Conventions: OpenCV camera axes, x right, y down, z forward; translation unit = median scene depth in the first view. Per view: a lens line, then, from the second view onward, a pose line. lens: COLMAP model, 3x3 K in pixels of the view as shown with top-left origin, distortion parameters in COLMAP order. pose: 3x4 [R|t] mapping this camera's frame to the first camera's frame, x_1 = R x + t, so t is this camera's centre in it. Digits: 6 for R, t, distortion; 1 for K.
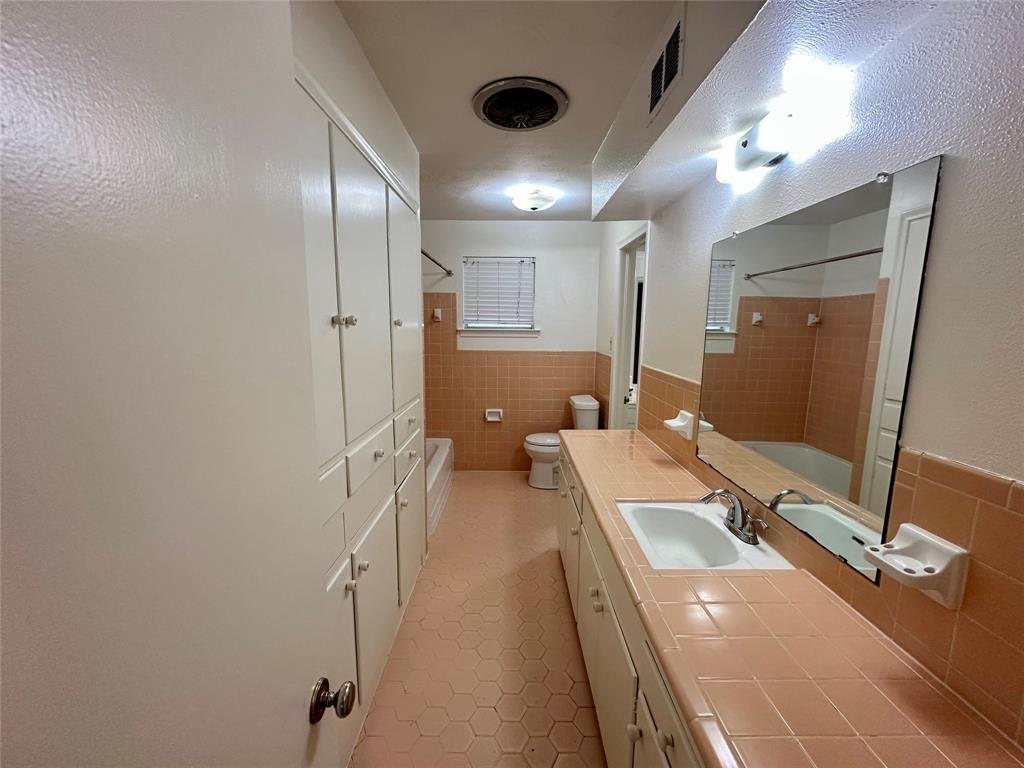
lens RADIAL K [[407.6, 0, 509.5], [0, 407.6, 384.7], [0, 0, 1]] dist [-0.001444, 0.000065]
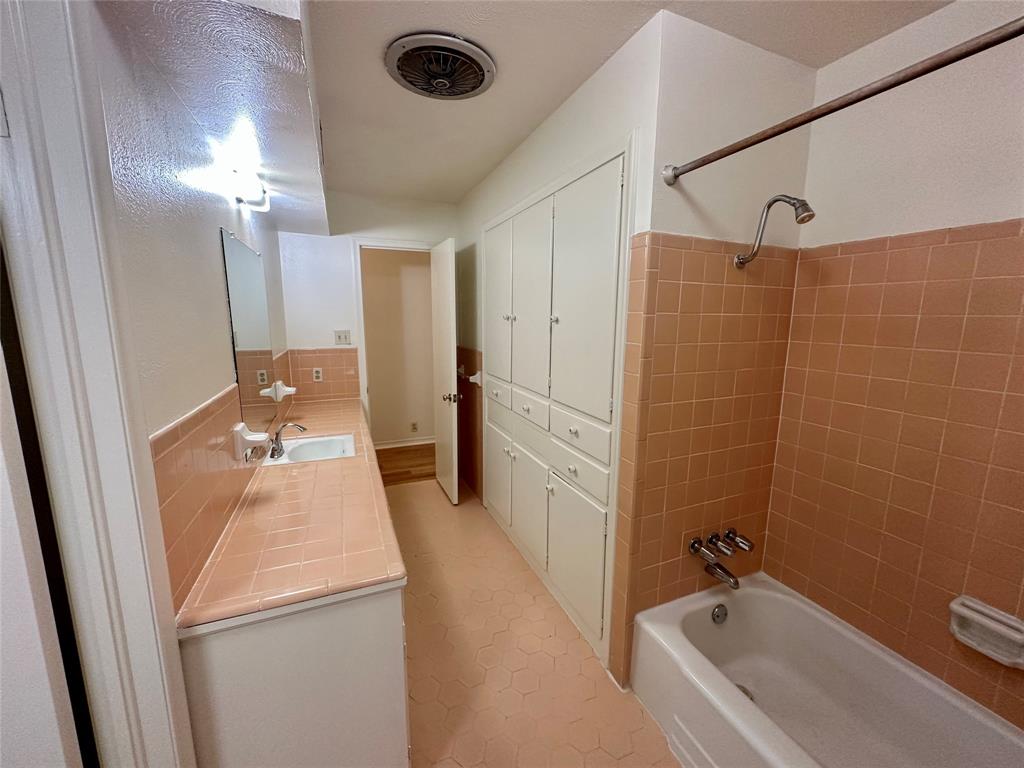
lens RADIAL K [[407.6, 0, 509.5], [0, 407.6, 384.7], [0, 0, 1]] dist [-0.001444, 0.000065]
pose [[-0.923282, 0.050530, -0.380786, 0.254836], [-0.068104, 0.954072, 0.291735, -0.297629], [0.378038, 0.295286, -0.877436, 1.981788]]
